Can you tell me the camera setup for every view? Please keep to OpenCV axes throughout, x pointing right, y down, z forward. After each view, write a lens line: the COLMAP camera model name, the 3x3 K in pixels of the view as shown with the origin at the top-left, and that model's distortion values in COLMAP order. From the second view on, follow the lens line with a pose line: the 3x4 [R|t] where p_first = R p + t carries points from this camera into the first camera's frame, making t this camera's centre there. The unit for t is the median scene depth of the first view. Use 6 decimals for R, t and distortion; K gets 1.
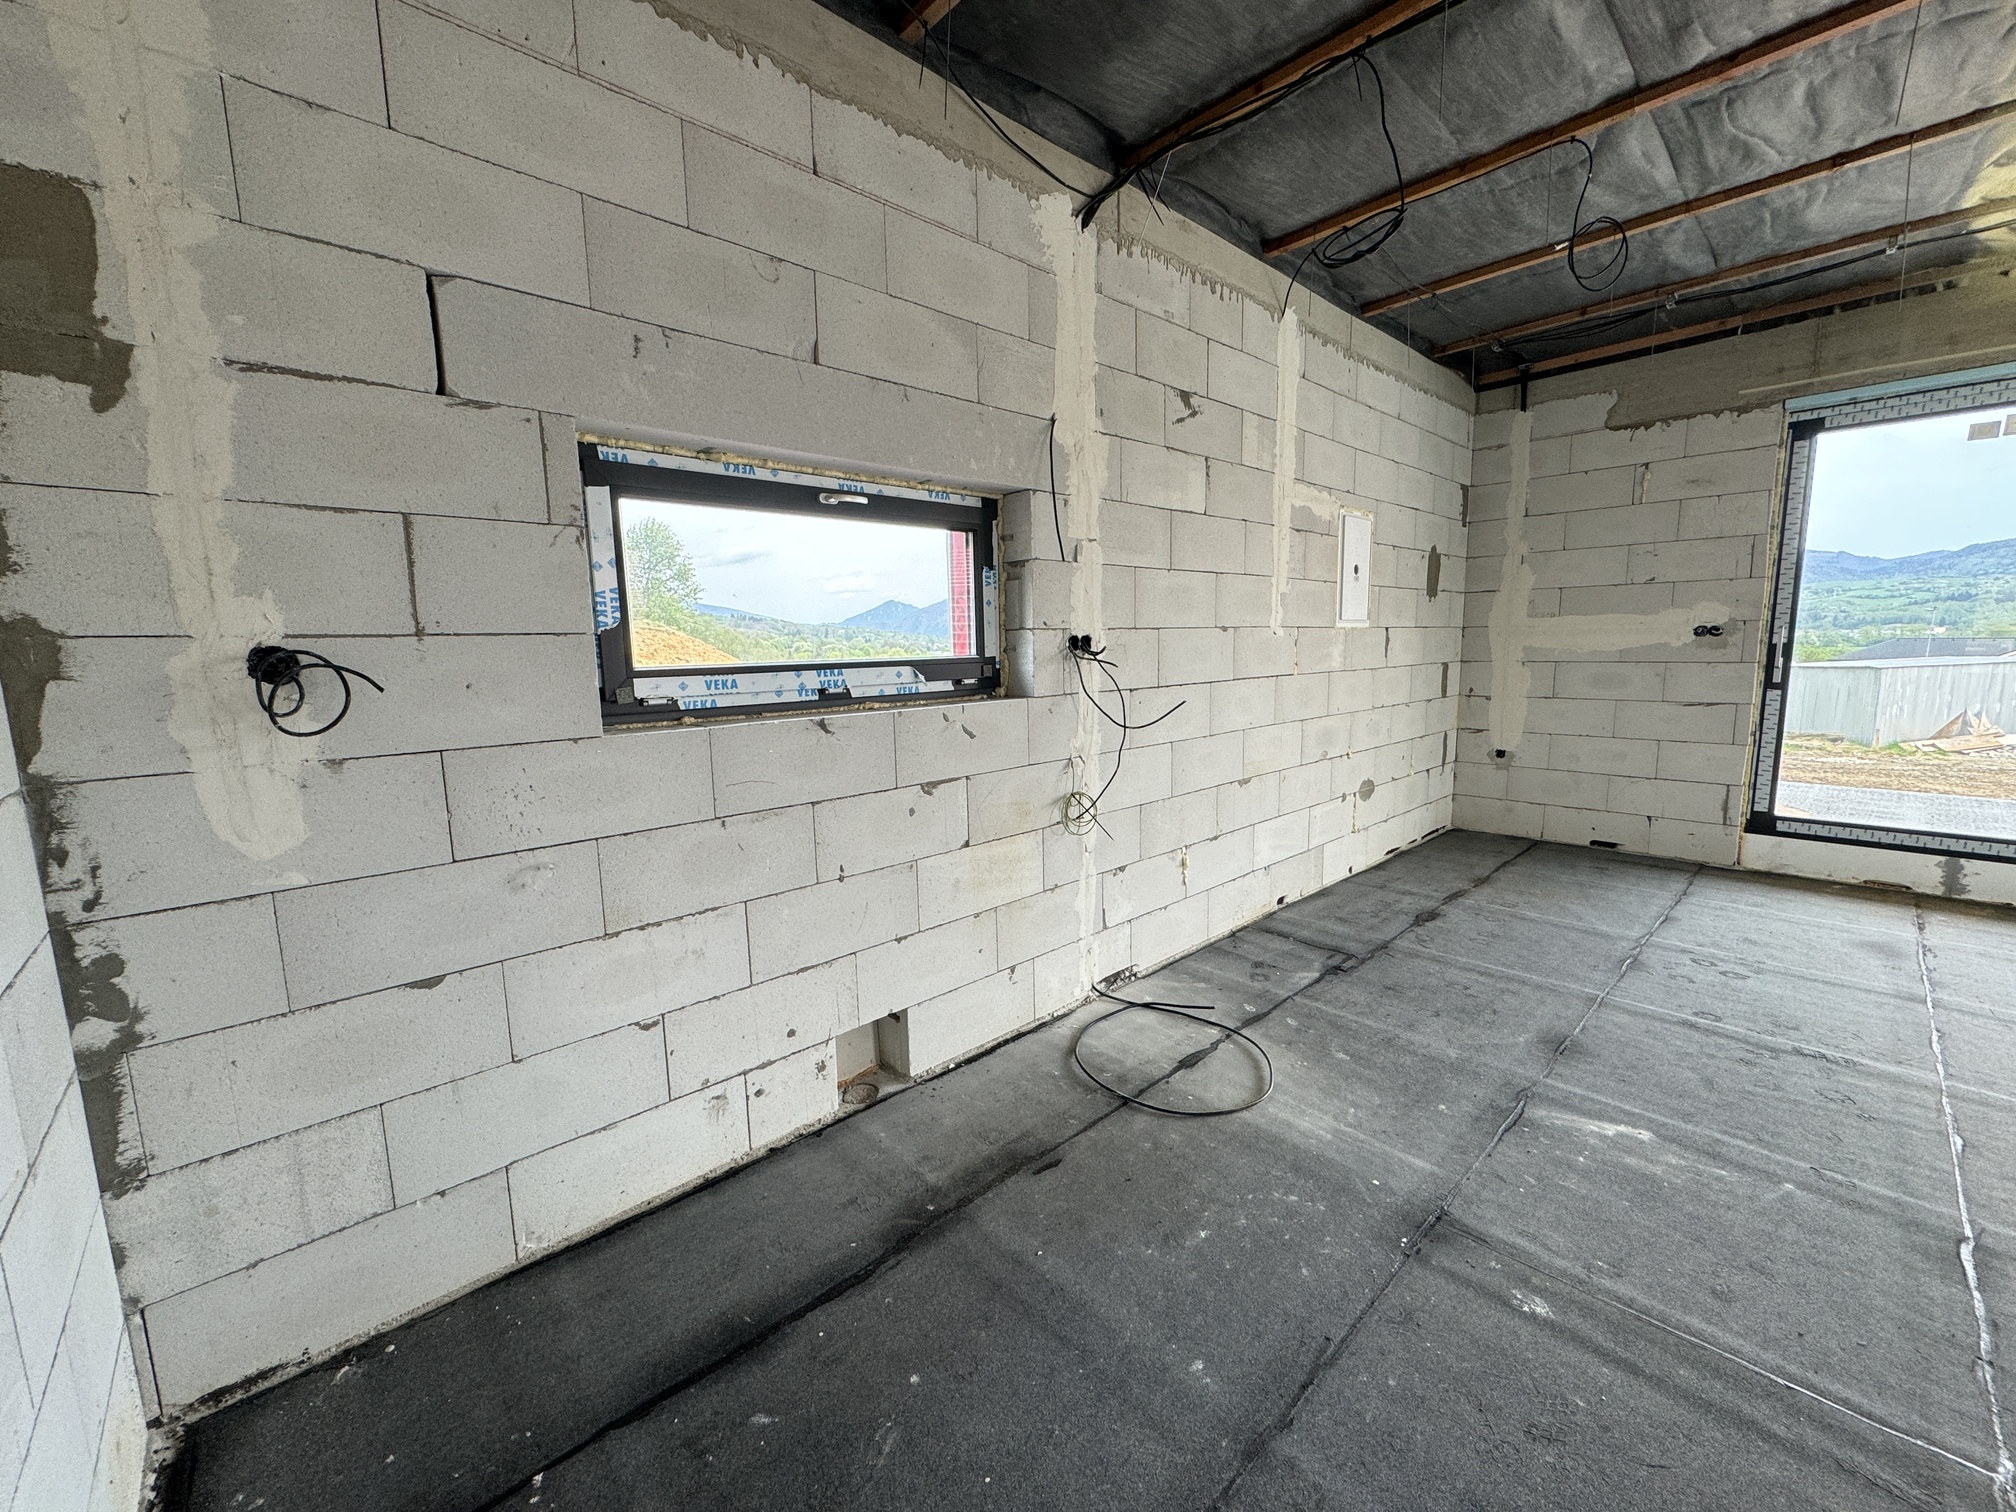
lens RADIAL K [[803.2, 0, 1006.3], [0, 803.2, 753.9], [0, 0, 1]] dist [-0.002166, 0.000061]
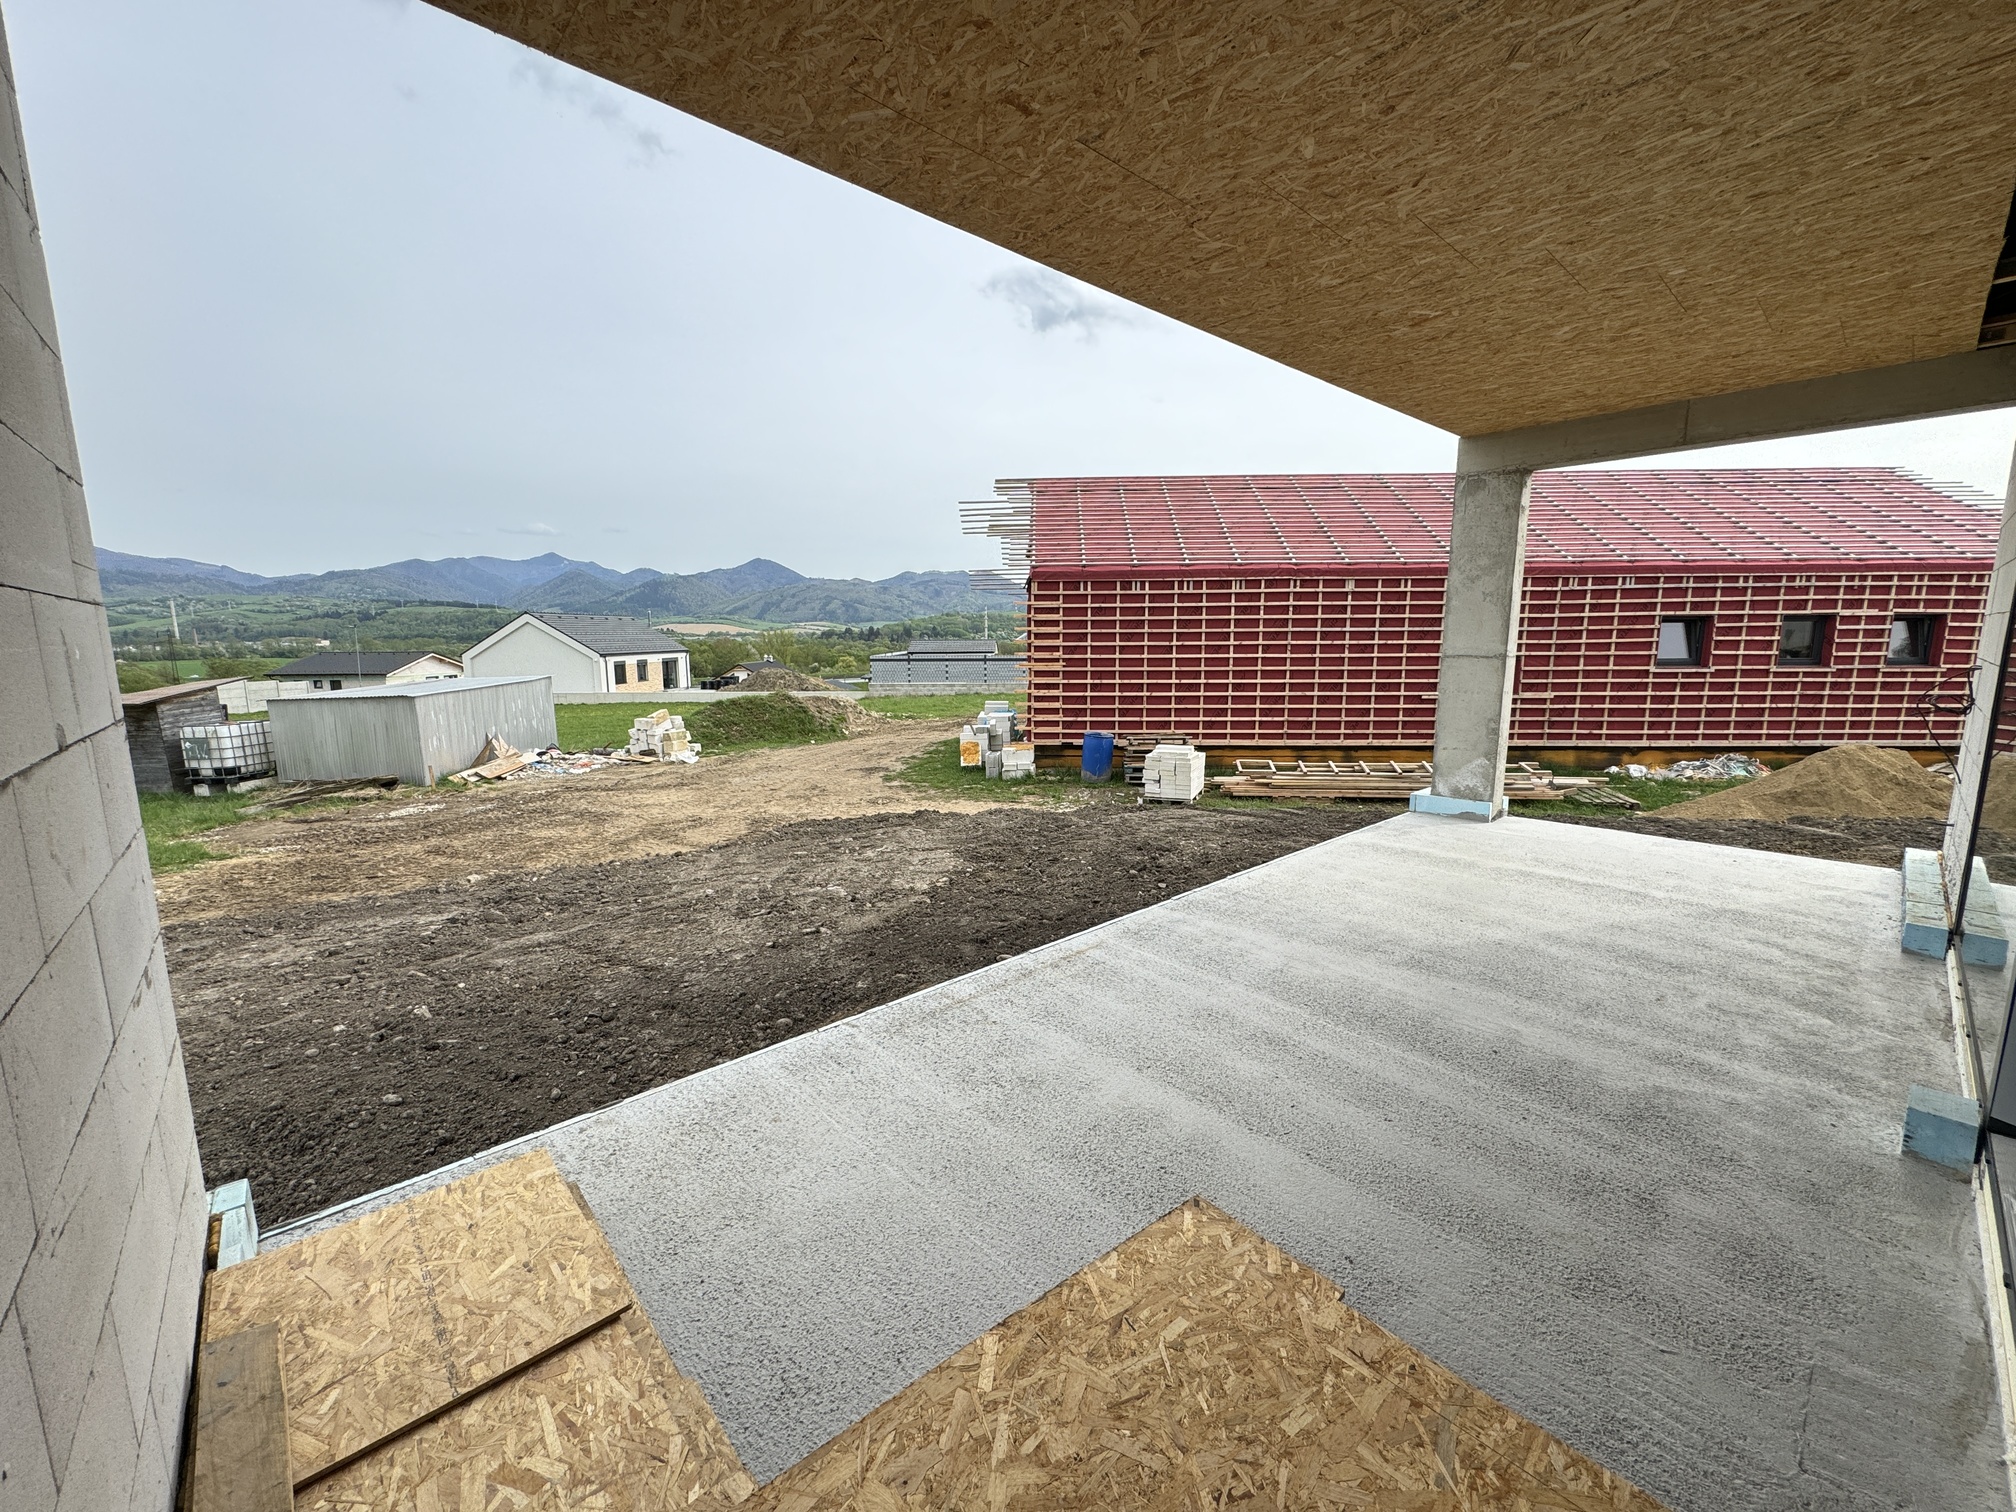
lens RADIAL K [[803.2, 0, 1005.4], [0, 803.2, 754.9], [0, 0, 1]] dist [-0.002166, 0.000061]
pose [[0.015982, -0.129735, 0.991420, 1.145258], [0.142558, 0.981712, 0.126167, -0.331746], [-0.989657, 0.139318, 0.034185, 1.757581]]
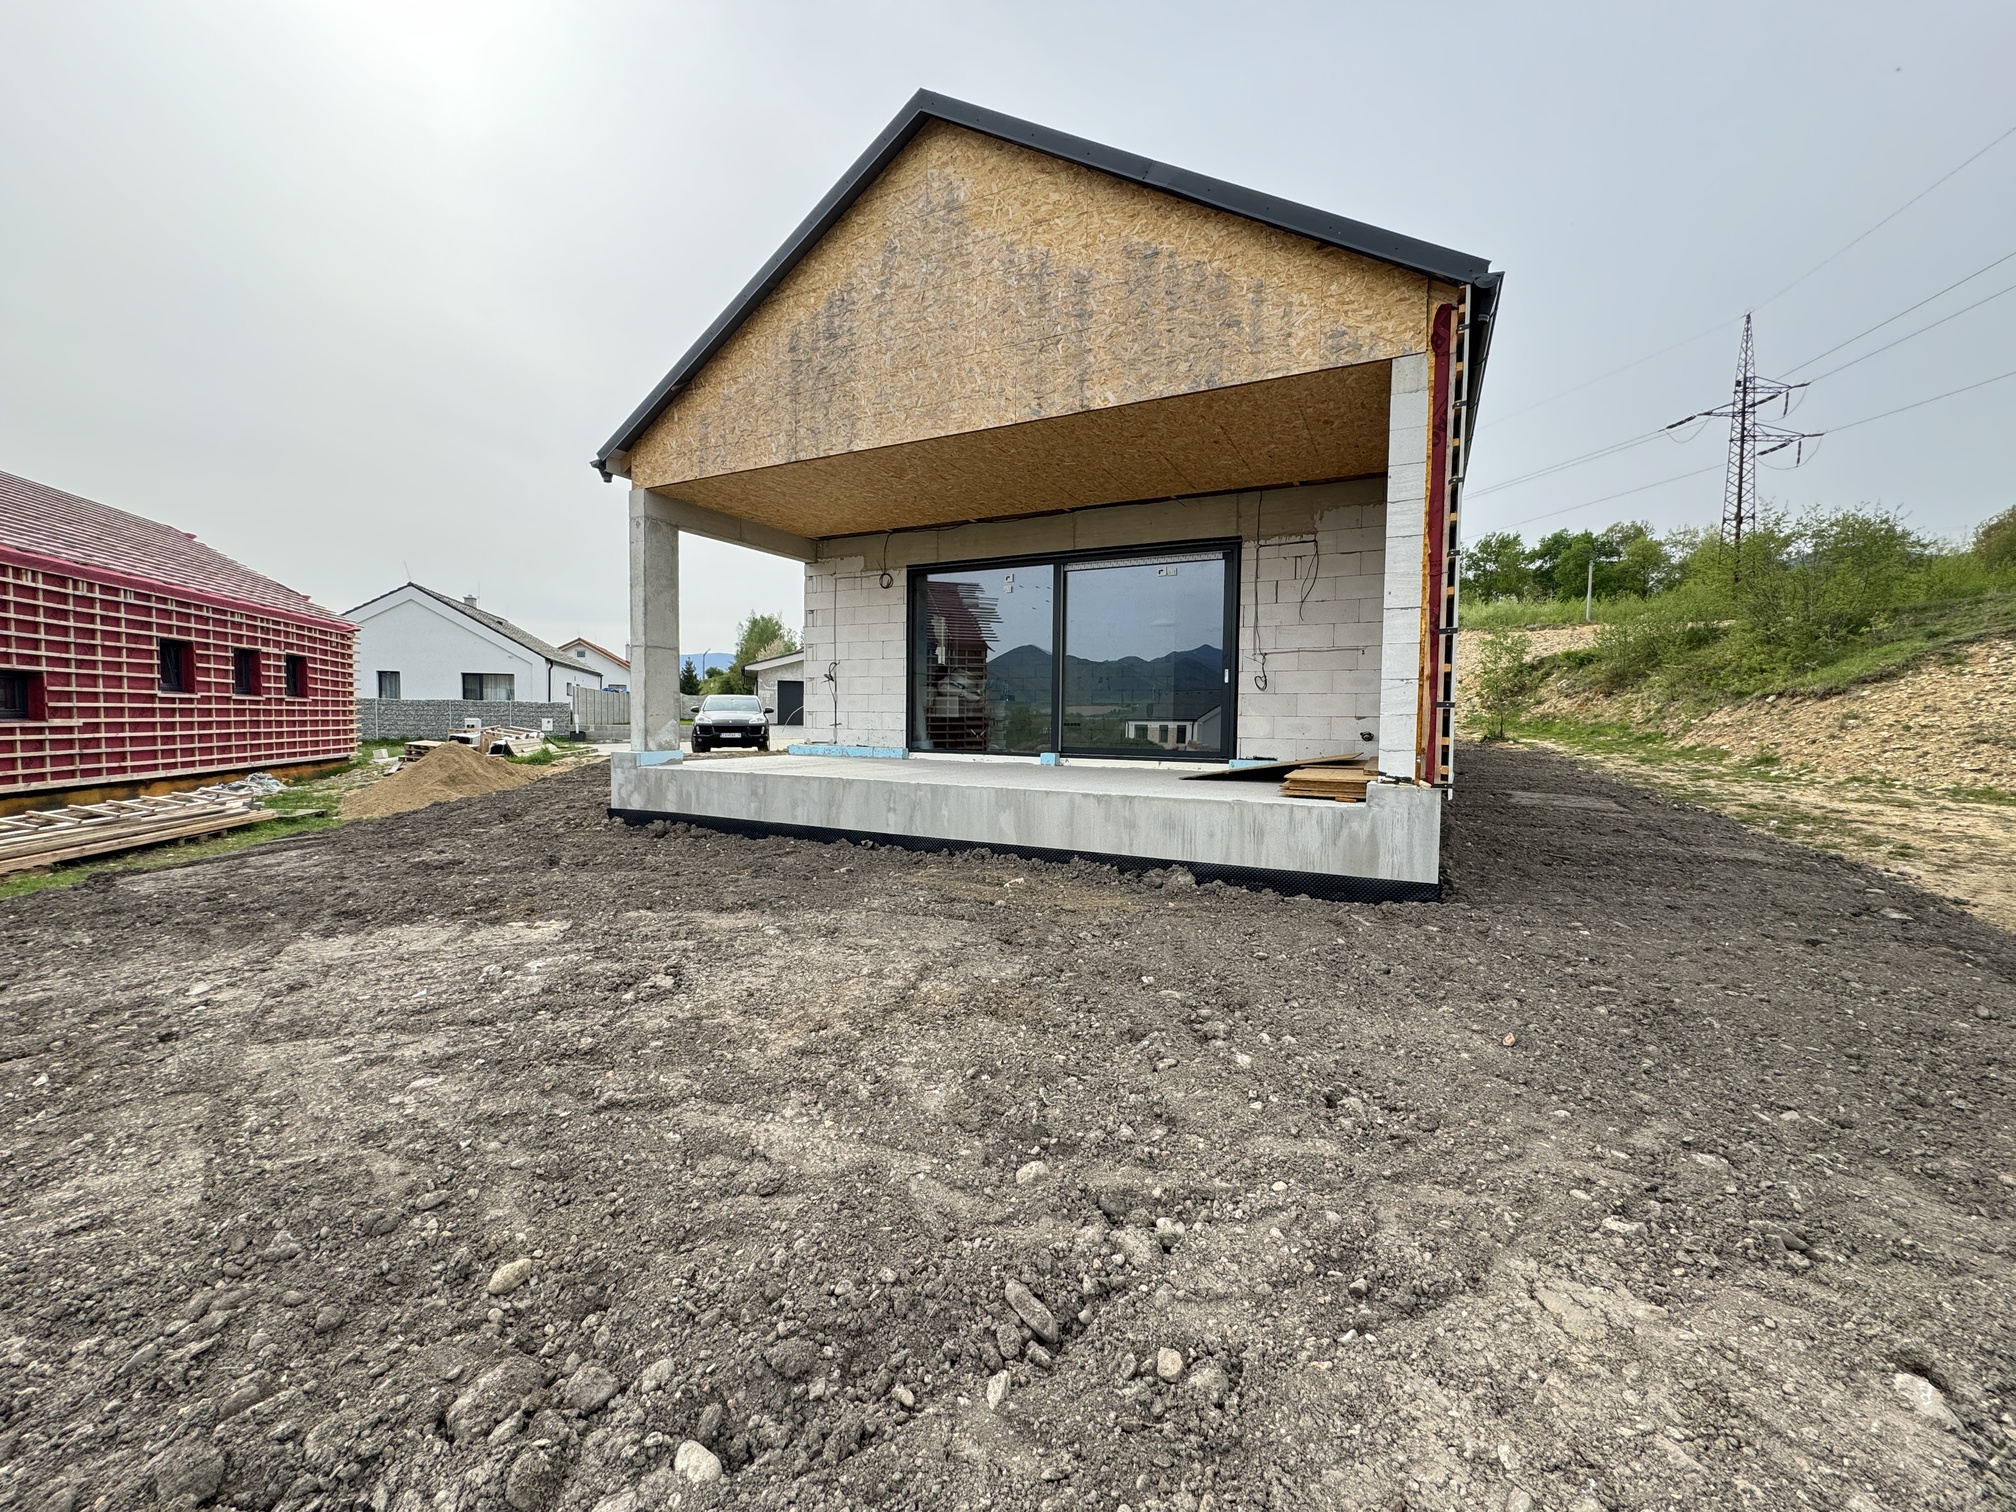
lens RADIAL K [[803.2, 0, 1006.8], [0, 803.2, 755.9], [0, 0, 1]] dist [-0.002166, 0.000061]
pose [[-0.939619, 0.024036, -0.341378, 2.966674], [-0.040991, 0.982444, 0.181998, -0.342849], [0.339759, 0.185002, -0.922138, 3.662812]]
